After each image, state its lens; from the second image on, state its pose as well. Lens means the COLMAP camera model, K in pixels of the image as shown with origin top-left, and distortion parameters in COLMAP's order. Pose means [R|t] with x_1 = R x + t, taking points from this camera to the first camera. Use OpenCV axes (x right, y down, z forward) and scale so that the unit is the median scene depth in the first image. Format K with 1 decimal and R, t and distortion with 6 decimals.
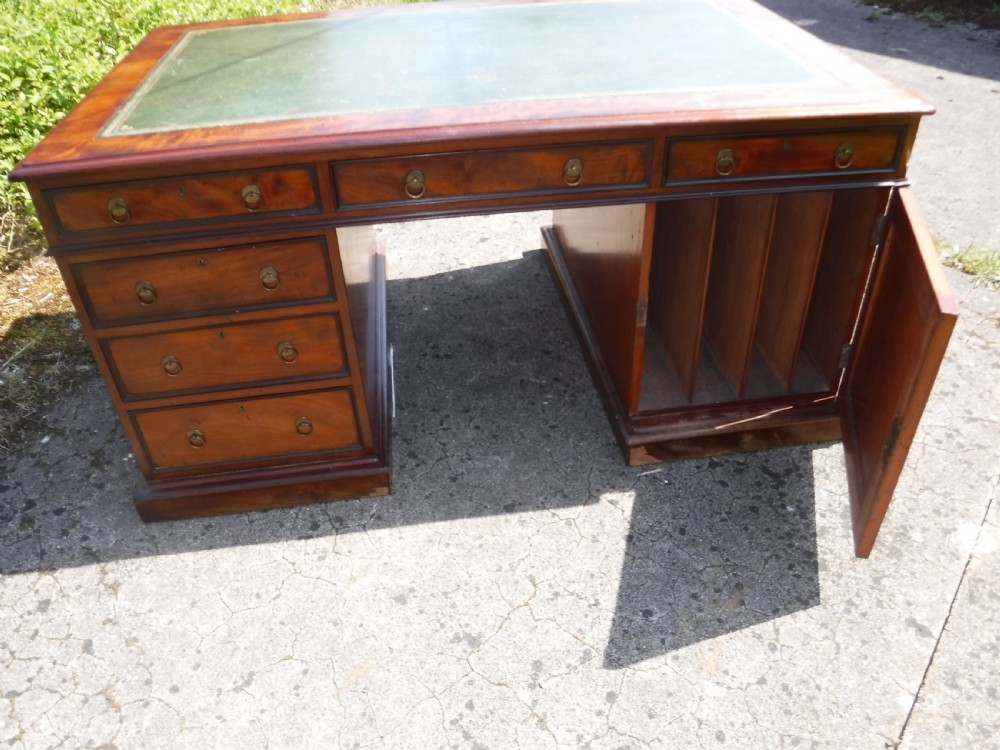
lens RADIAL K [[812.3, 0, 496.6], [0, 812.3, 379.8], [0, 0, 1]] dist [-0.111059, 0.040952]
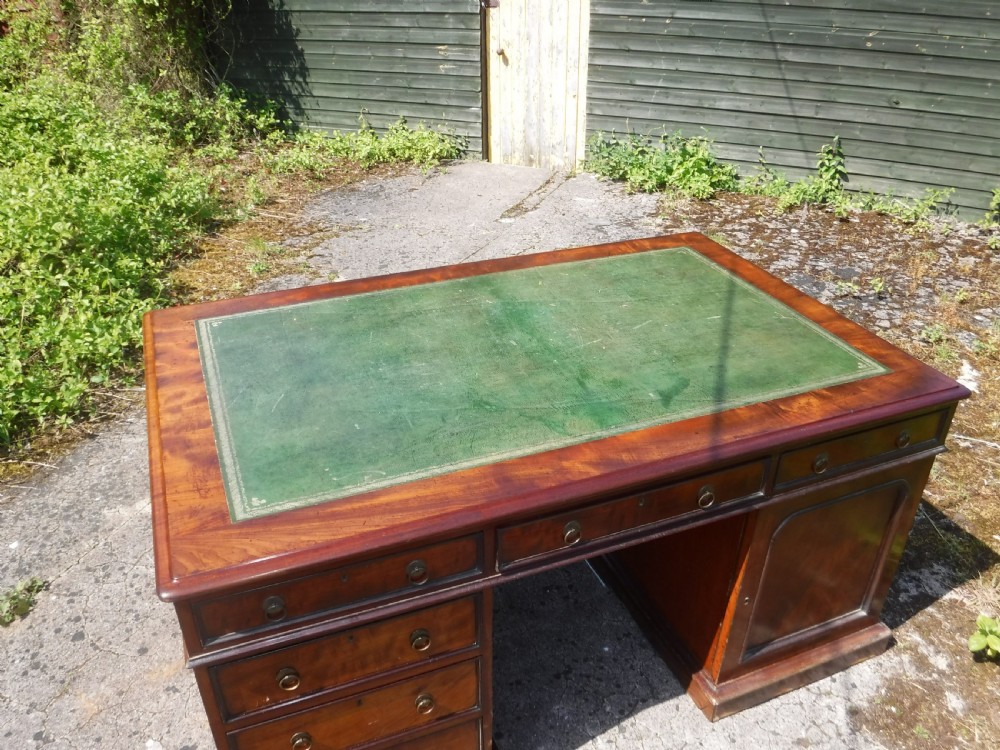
lens RADIAL K [[812.3, 0, 493.9], [0, 812.3, 374.6], [0, 0, 1]] dist [-0.111059, 0.040952]
pose [[-0.964955, 0.155684, -0.211243, 0.234157], [-0.132175, 0.407072, 0.903782, -1.371254], [0.226696, 0.900031, -0.372228, 1.448754]]
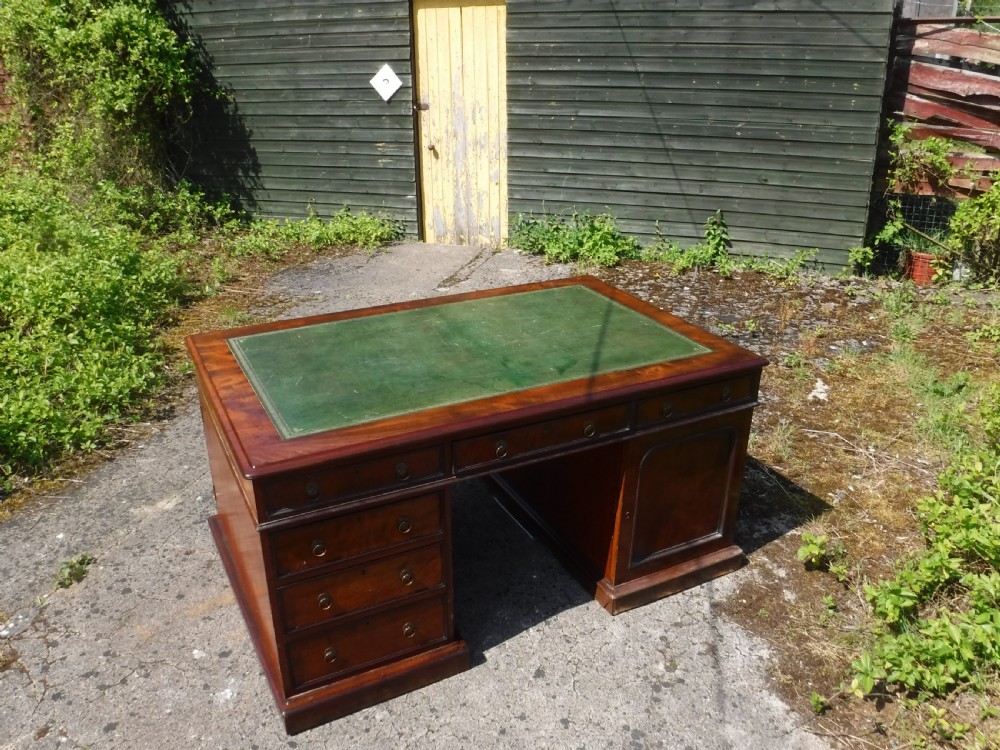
lens RADIAL K [[812.3, 0, 487.0], [0, 812.3, 375.2], [0, 0, 1]] dist [-0.111059, 0.040952]
pose [[-0.940605, 0.166164, -0.296062, 0.386260], [-0.175847, 0.507509, 0.843512, -1.699095], [0.290415, 0.845473, -0.448146, 1.771998]]
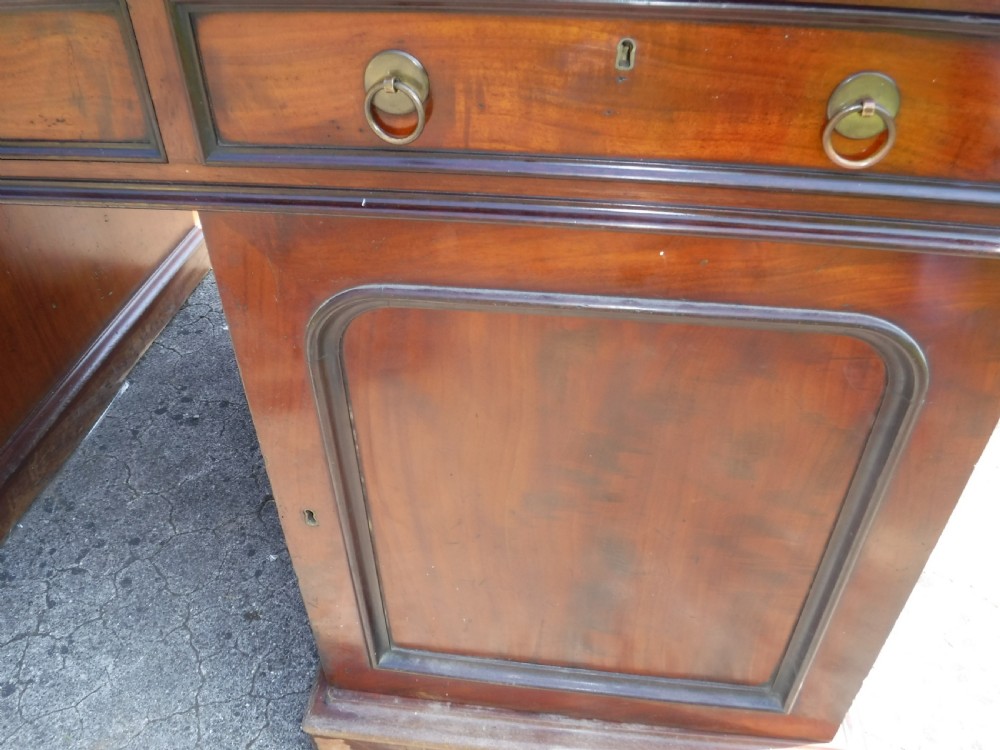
lens RADIAL K [[812.3, 0, 496.9], [0, 812.3, 380.1], [0, 0, 1]] dist [-0.111059, 0.040952]
pose [[0.967387, 0.174120, -0.183968, 0.328988], [-0.166367, 0.984421, 0.056894, -0.165134], [0.191009, -0.024432, 0.981284, 0.613501]]
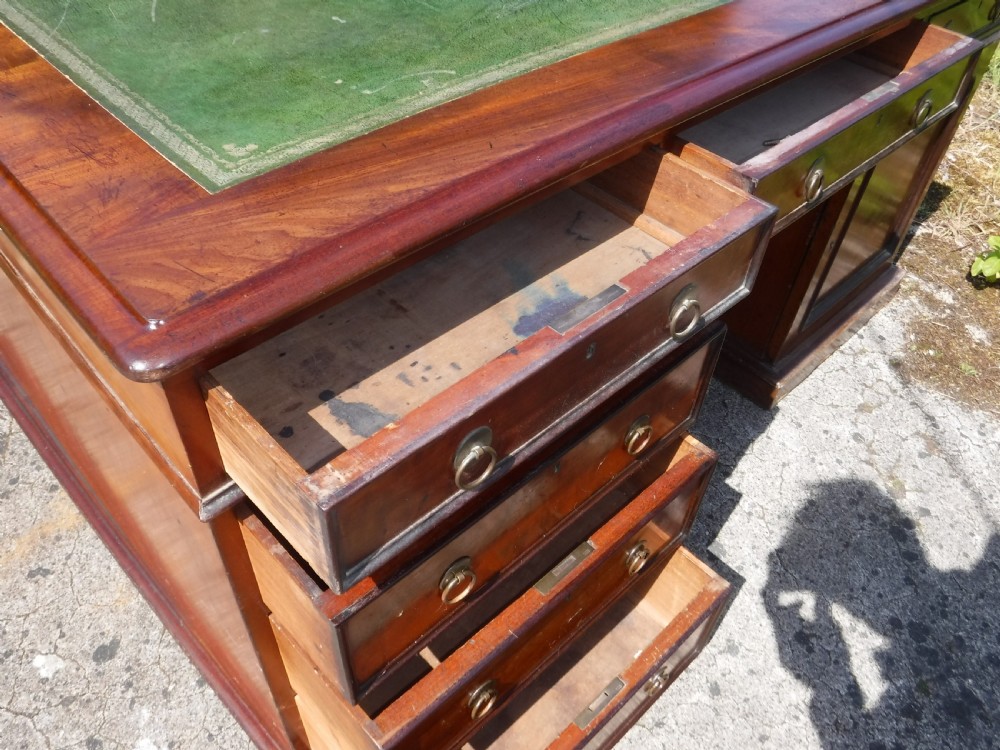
lens RADIAL K [[812.3, 0, 493.8], [0, 812.3, 378.5], [0, 0, 1]] dist [-0.111059, 0.040952]
pose [[-0.800367, 0.420090, -0.427711, 0.412961], [-0.381611, 0.193240, 0.903898, -0.936694], [0.462369, 0.886669, 0.005648, 1.360248]]
